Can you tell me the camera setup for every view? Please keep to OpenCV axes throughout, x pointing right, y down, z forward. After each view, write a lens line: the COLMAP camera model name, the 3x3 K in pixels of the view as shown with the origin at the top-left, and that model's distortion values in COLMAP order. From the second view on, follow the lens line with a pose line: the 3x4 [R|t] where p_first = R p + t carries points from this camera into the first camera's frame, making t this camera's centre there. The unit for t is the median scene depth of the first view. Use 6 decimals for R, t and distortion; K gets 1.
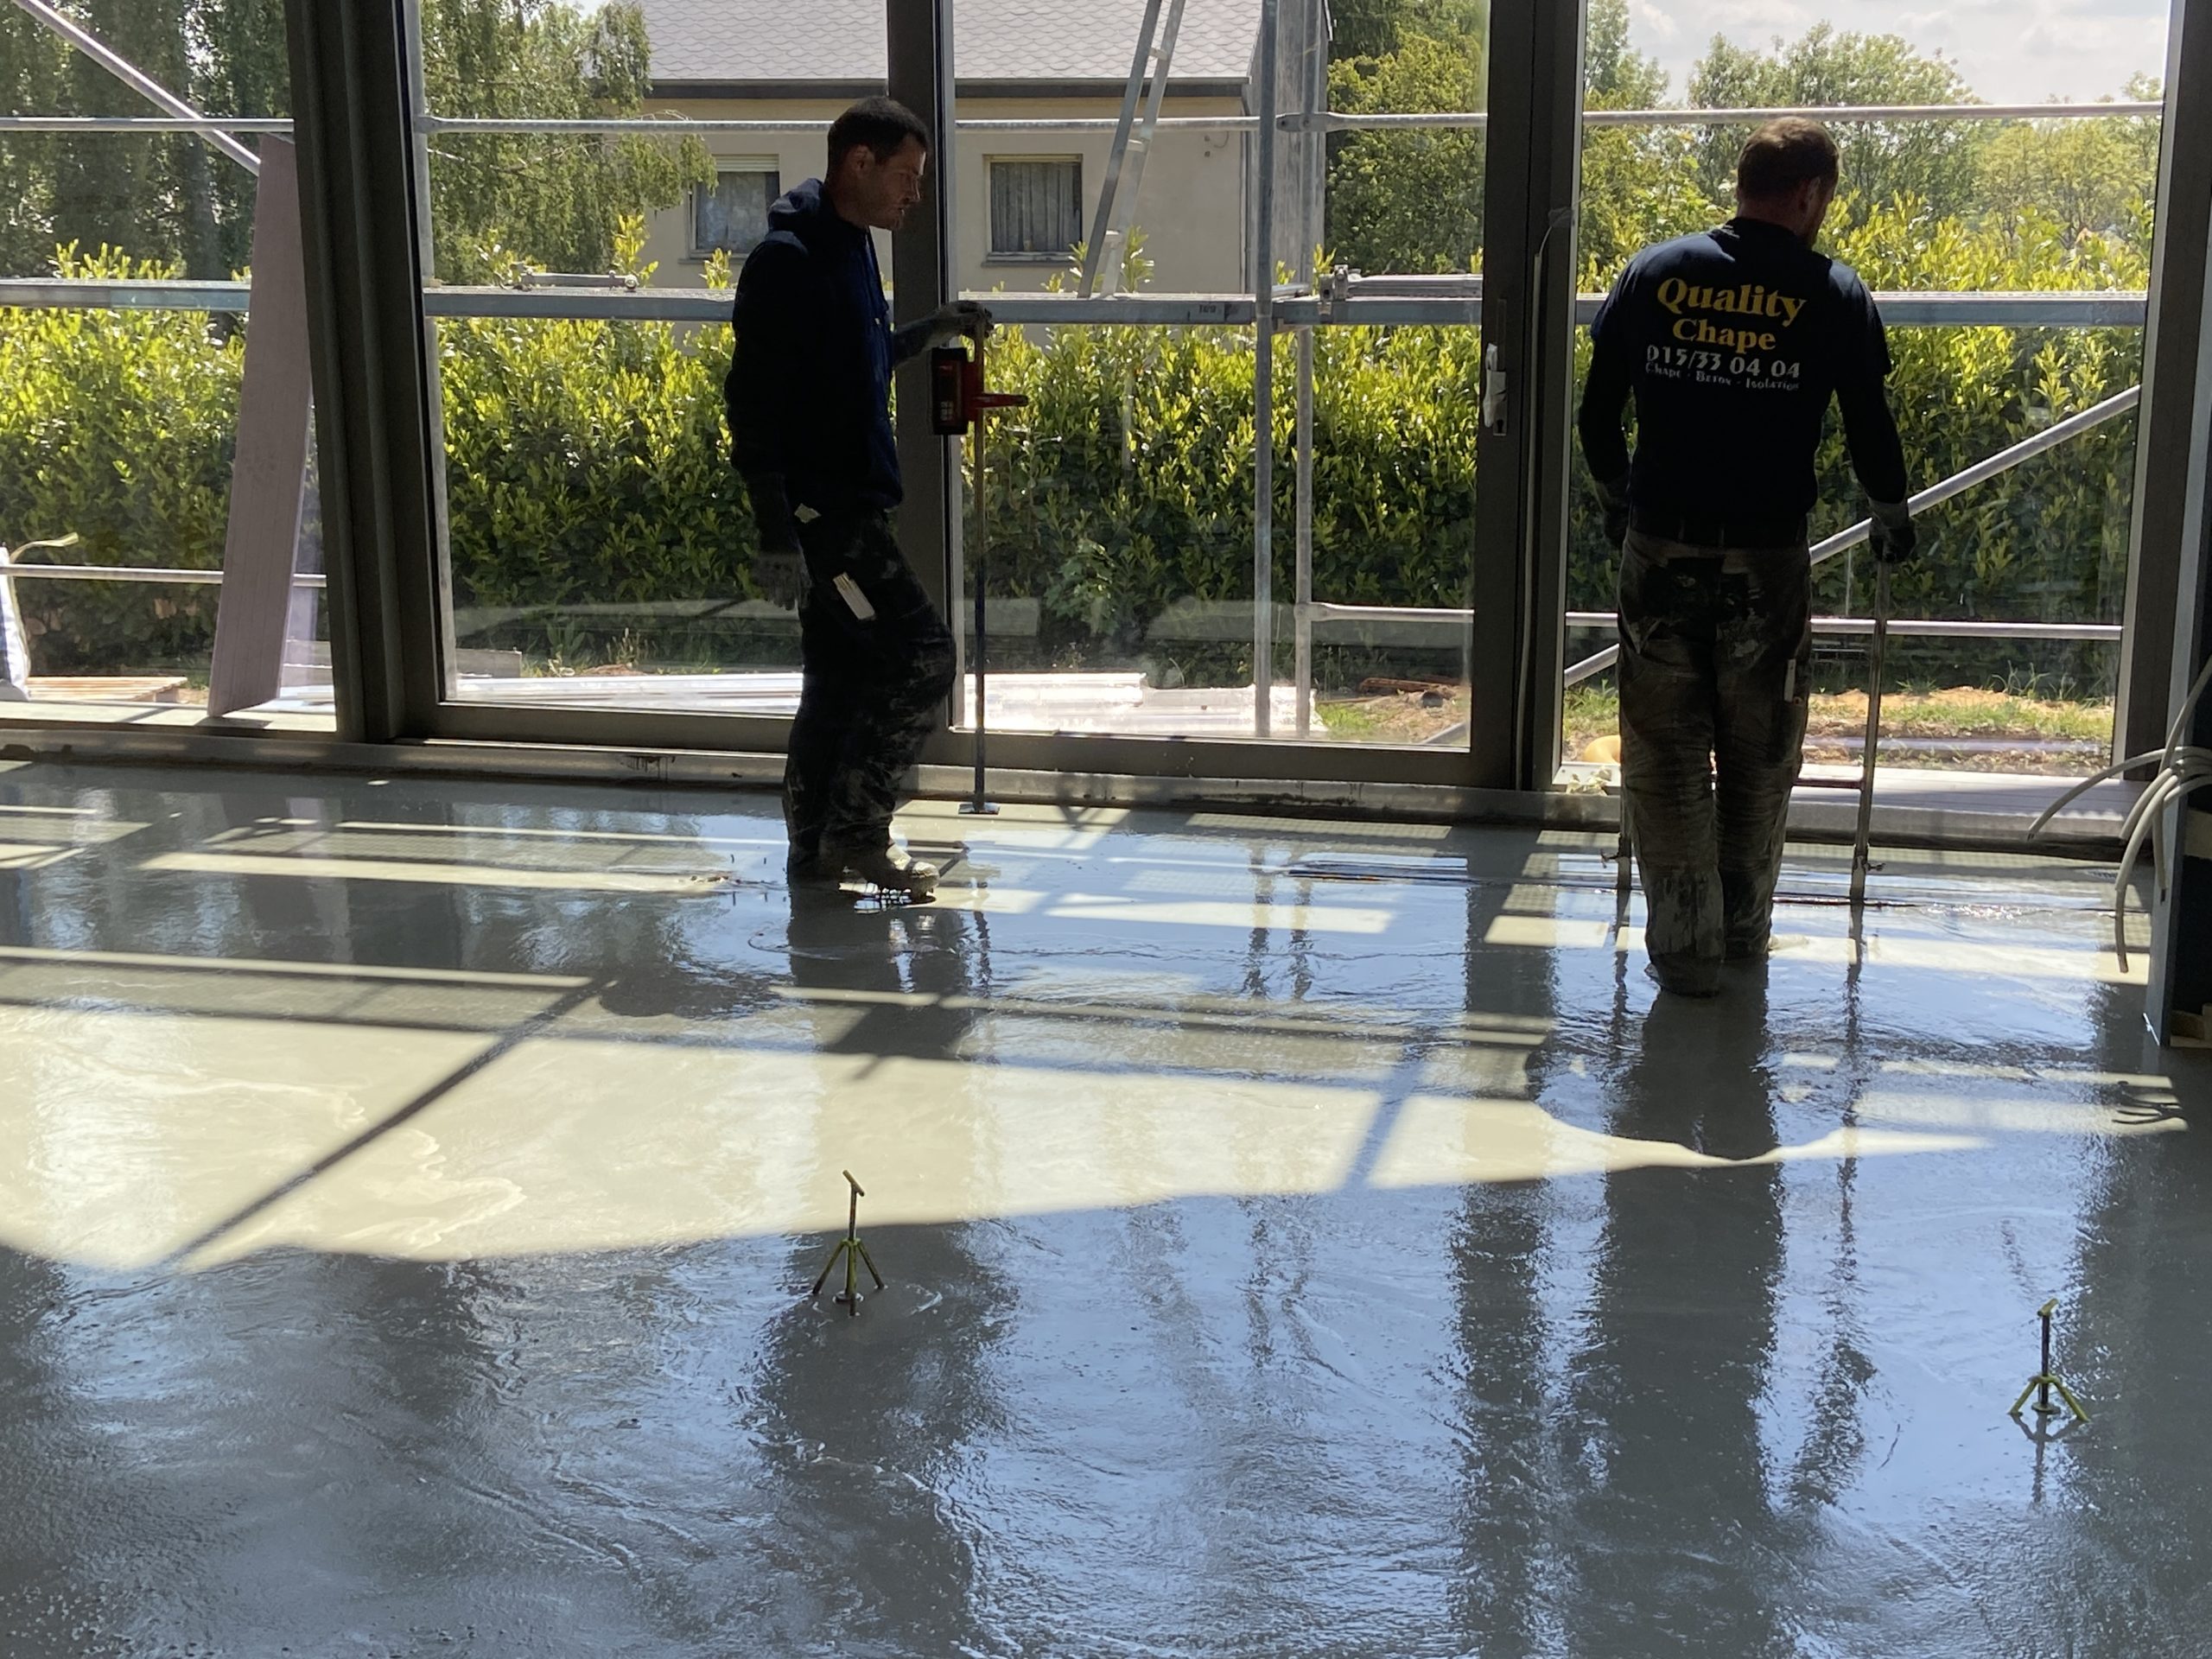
lens RADIAL K [[2862.0, 0, 1142.1], [0, 2862.0, 828.7], [0, 0, 1]] dist [0.096286, 0.000000]
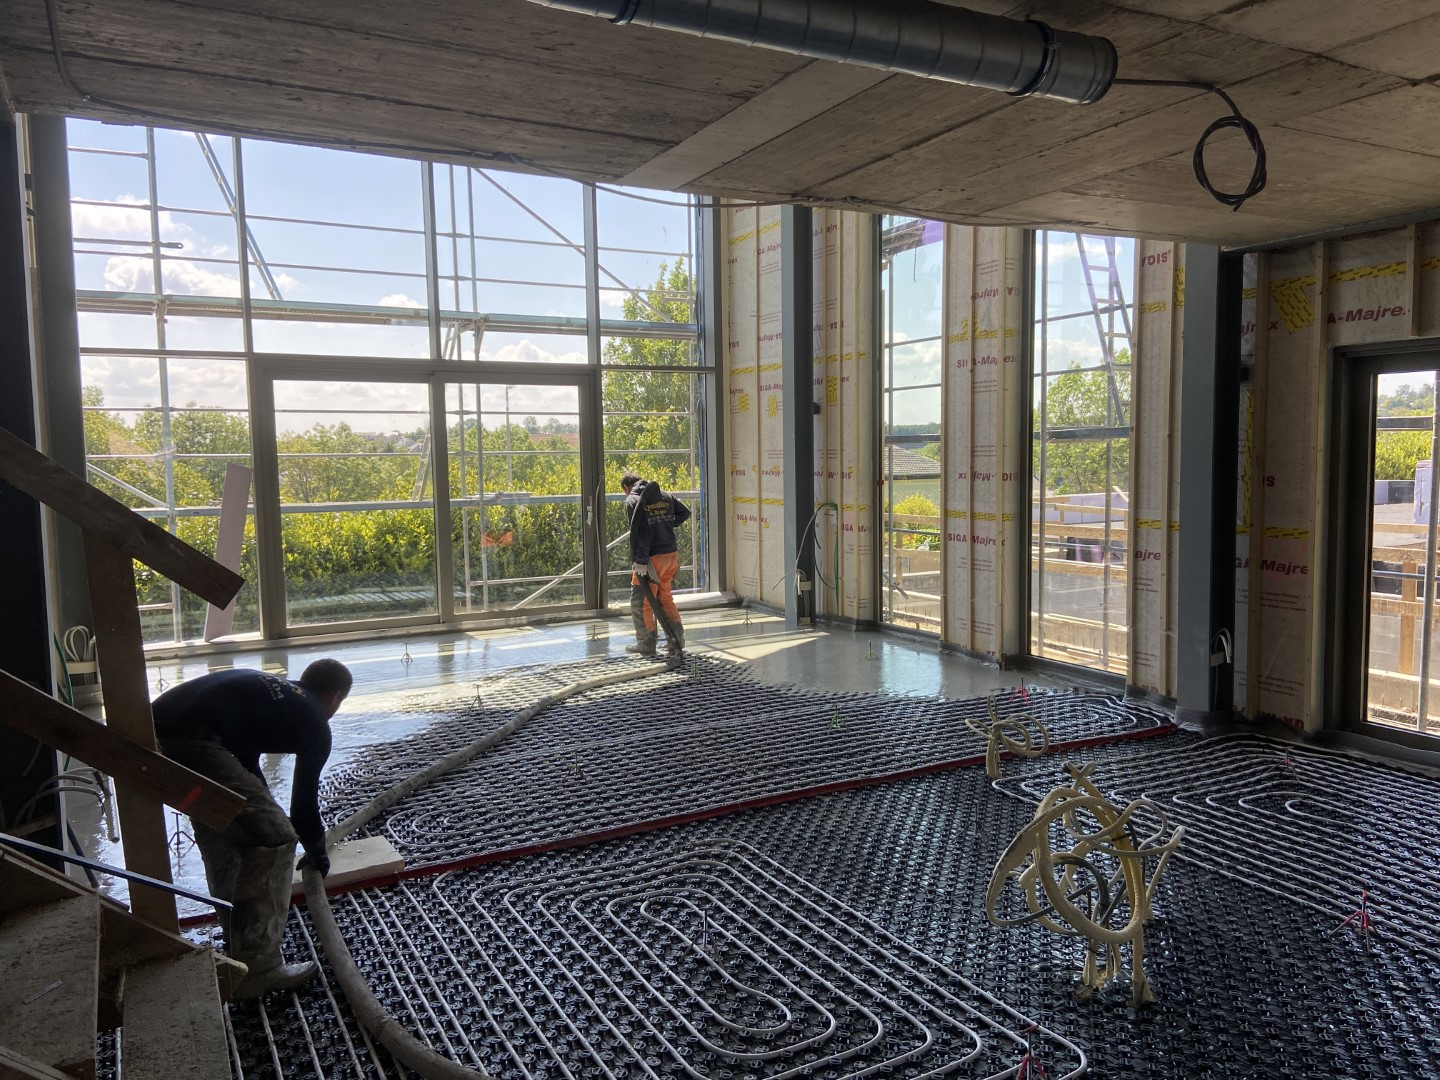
lens RADIAL K [[1091.3, 0, 717.8], [0, 1091.3, 540.8], [0, 0, 1]] dist [0.116347, -0.137520]
pose [[0.763267, -0.063190, 0.642985, -0.634270], [0.155830, 0.983830, -0.088295, 0.045804], [-0.627009, 0.167589, 0.760772, -0.285680]]
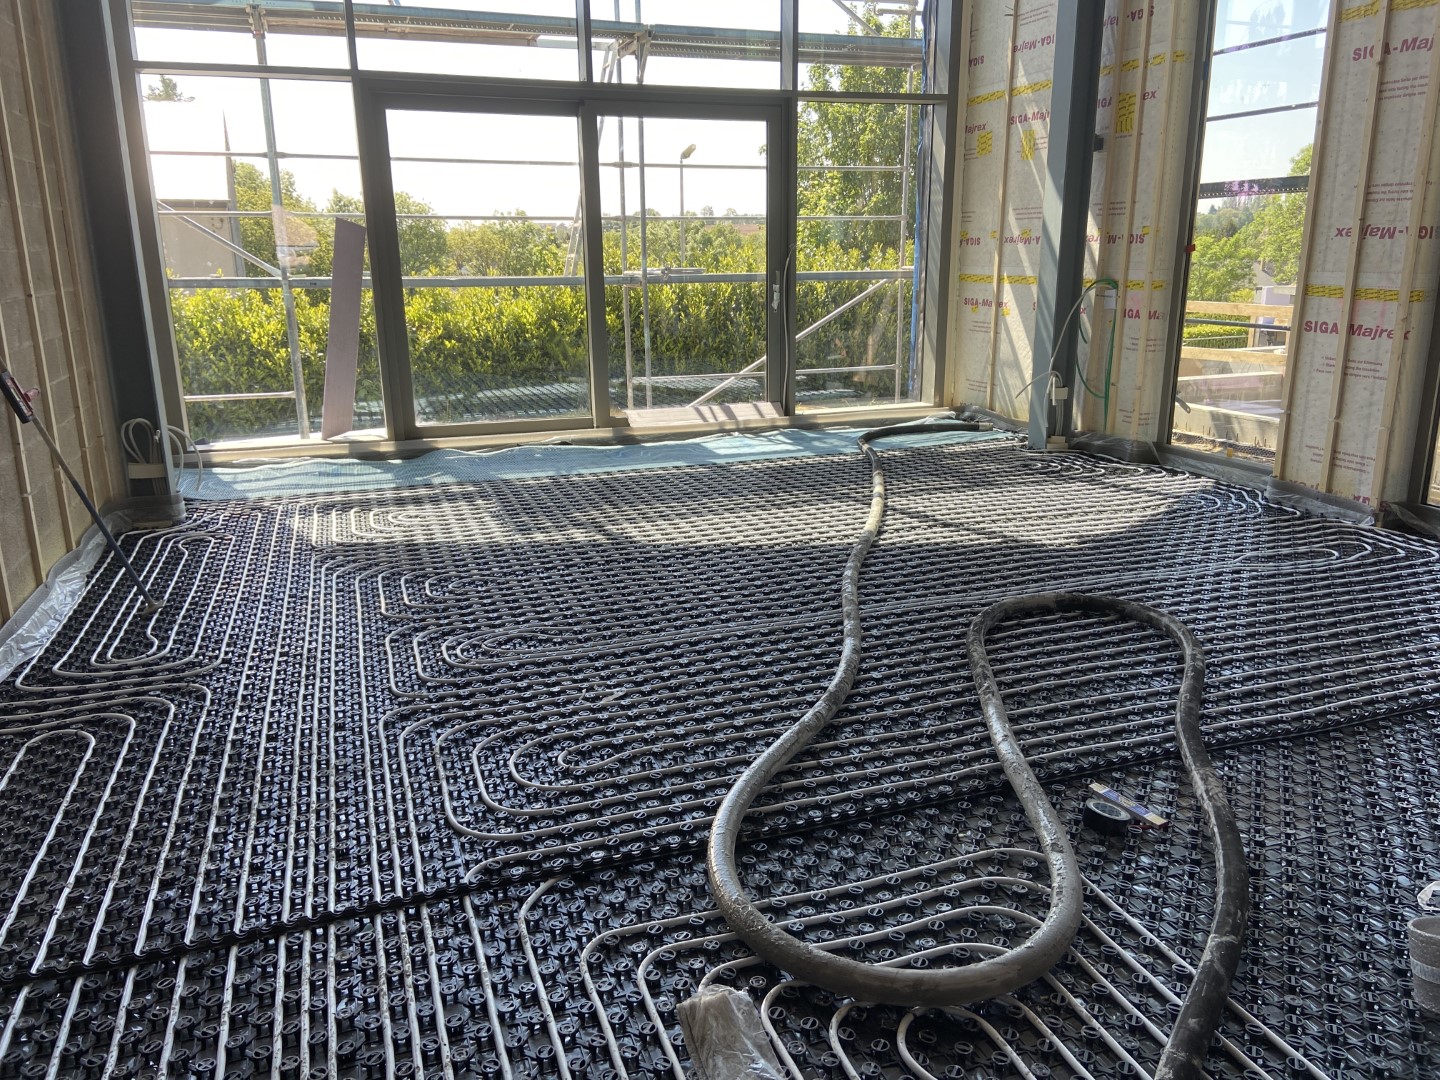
lens RADIAL K [[1091.3, 0, 718.7], [0, 1091.3, 539.3], [0, 0, 1]] dist [0.116347, -0.137520]
pose [[0.855691, -0.140201, 0.498134, -0.503027], [0.121793, 0.990122, 0.069456, 0.024852], [-0.502951, 0.001236, 0.864314, -0.067142]]
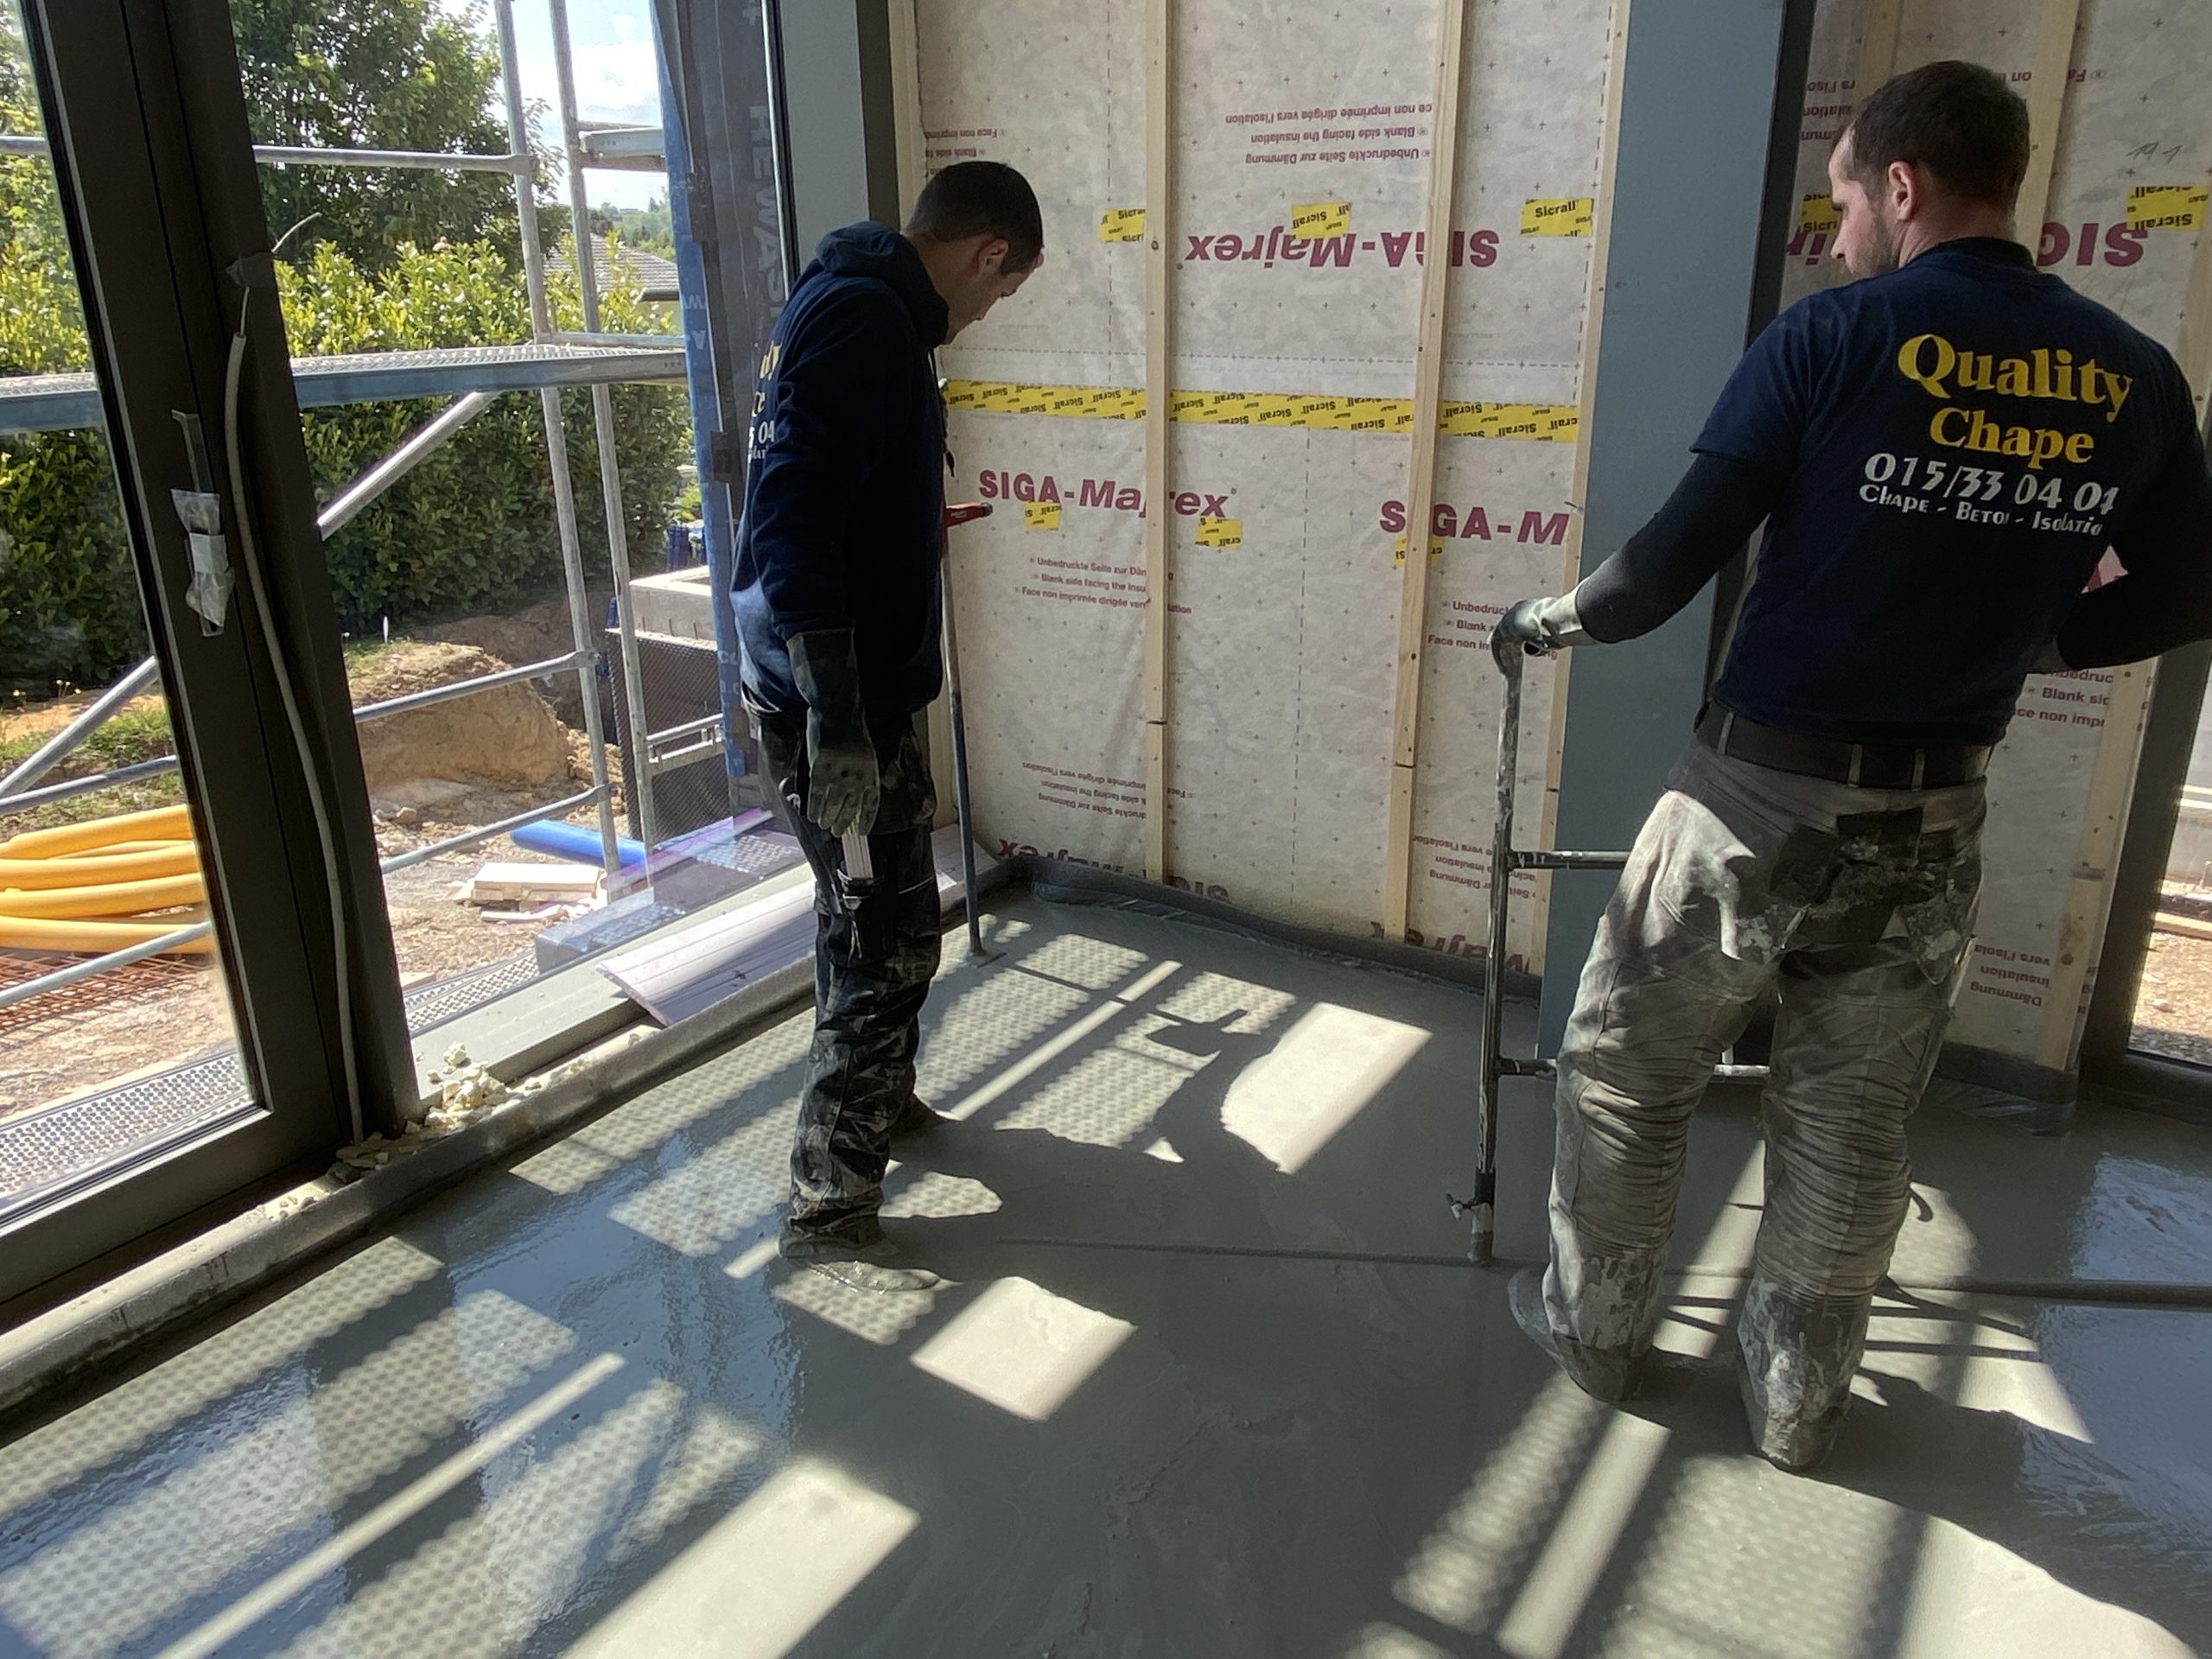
lens RADIAL K [[1594.1, 0, 1071.4], [0, 1594.1, 799.6], [0, 0, 1]] dist [0.082036, -0.098679]
pose [[0.380110, -0.307535, 0.872318, -0.095401], [0.218343, 0.946287, 0.238470, -0.121570], [-0.898801, 0.099819, 0.426841, 0.569861]]
